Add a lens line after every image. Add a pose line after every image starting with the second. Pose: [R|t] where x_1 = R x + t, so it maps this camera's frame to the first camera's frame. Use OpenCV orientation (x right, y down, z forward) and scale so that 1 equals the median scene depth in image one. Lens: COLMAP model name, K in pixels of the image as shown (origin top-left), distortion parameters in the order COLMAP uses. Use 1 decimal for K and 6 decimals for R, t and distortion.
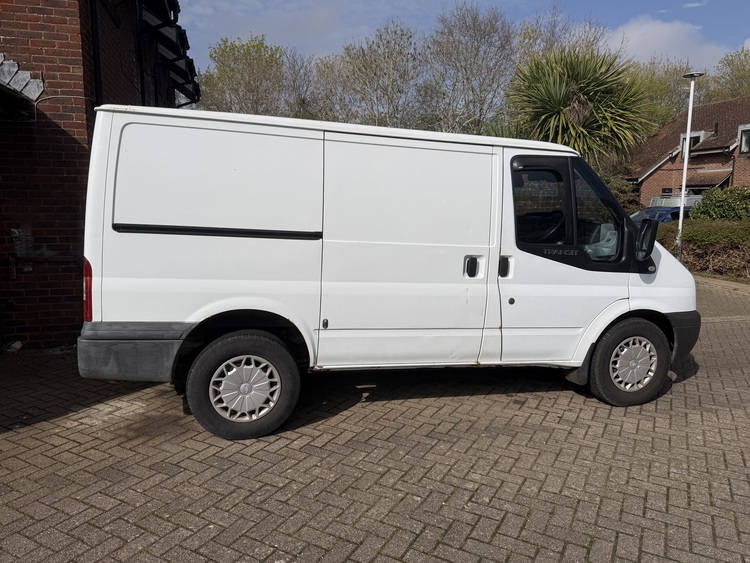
lens RADIAL K [[523.8, 0, 375.0], [0, 523.8, 281.5], [0, 0, 1]] dist [0.079181, -0.096782]
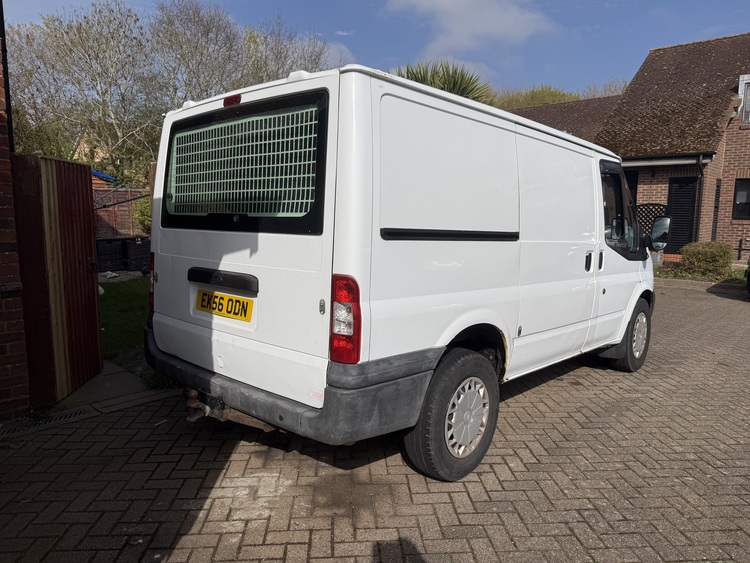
lens RADIAL K [[529.3, 0, 375.0], [0, 529.3, 281.5], [0, 0, 1]] dist [0.102083, -0.143159]
pose [[0.838527, -0.073000, 0.539948, -0.815484], [0.075428, 0.996995, 0.017655, -0.042953], [-0.539614, 0.025923, 0.841513, 0.339054]]
